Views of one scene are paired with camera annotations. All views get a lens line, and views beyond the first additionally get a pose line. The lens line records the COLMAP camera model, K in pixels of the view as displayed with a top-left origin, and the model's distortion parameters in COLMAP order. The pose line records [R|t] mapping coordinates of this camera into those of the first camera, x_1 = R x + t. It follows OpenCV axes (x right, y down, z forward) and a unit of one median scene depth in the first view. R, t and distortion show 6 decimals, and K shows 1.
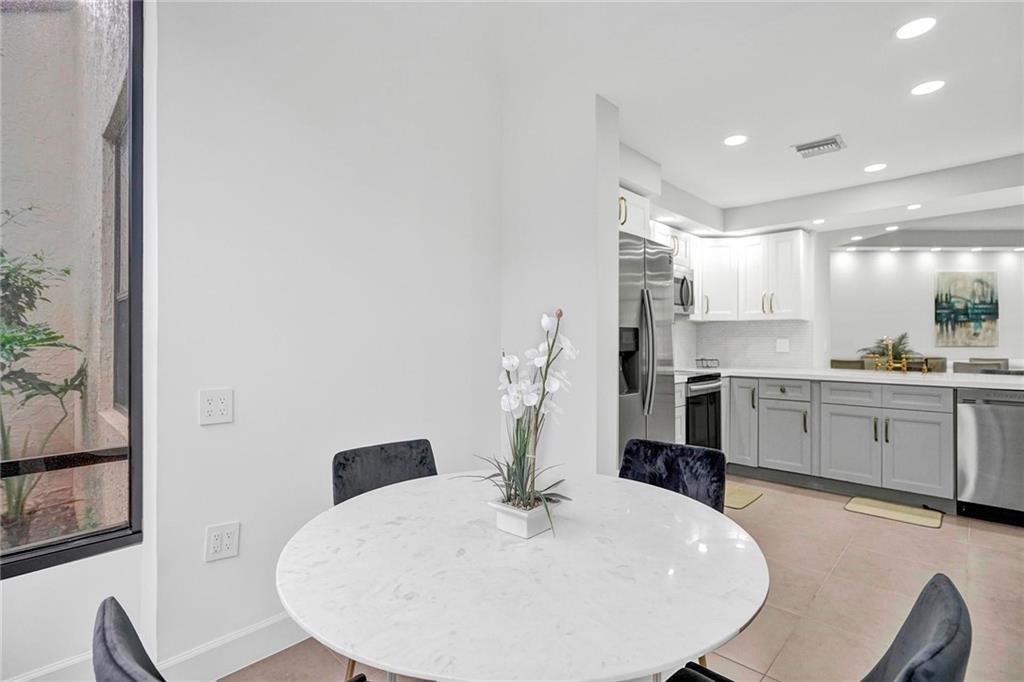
lens RADIAL K [[482.5, 0, 512.0], [0, 482.5, 341.0], [0, 0, 1]] dist [-0.000083, 0.000928]
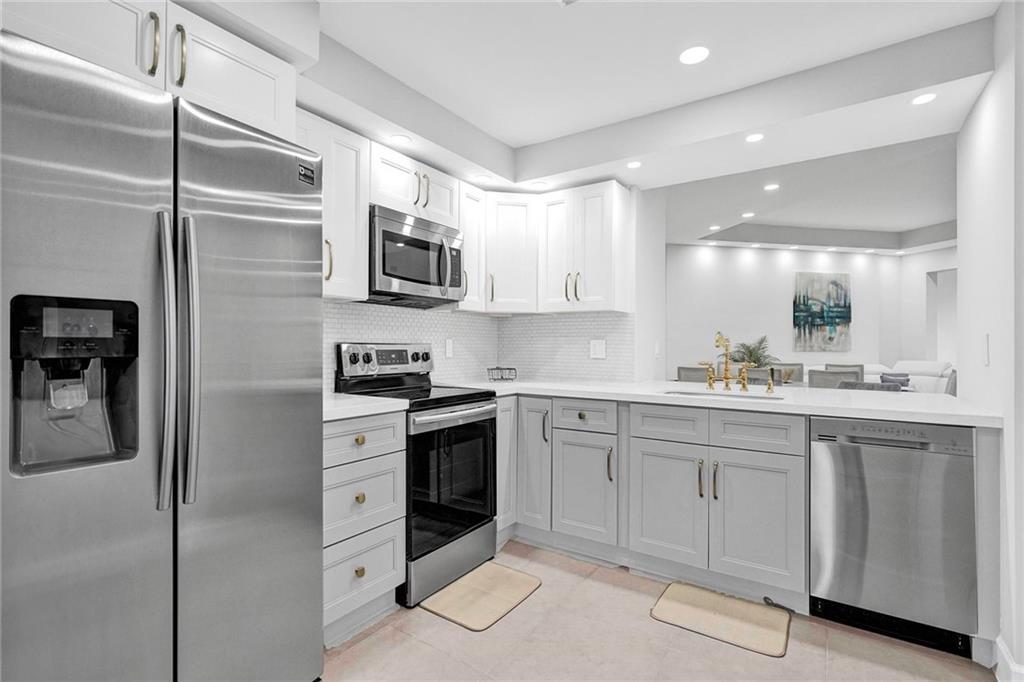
lens RADIAL K [[476.7, 0, 512.0], [0, 476.7, 341.0], [0, 0, 1]] dist [-0.000157, 0.000721]
pose [[0.984100, 0.006867, 0.177480, 0.251892], [-0.005367, 0.999946, -0.008931, 0.004012], [-0.177532, 0.007837, 0.984084, 0.268586]]
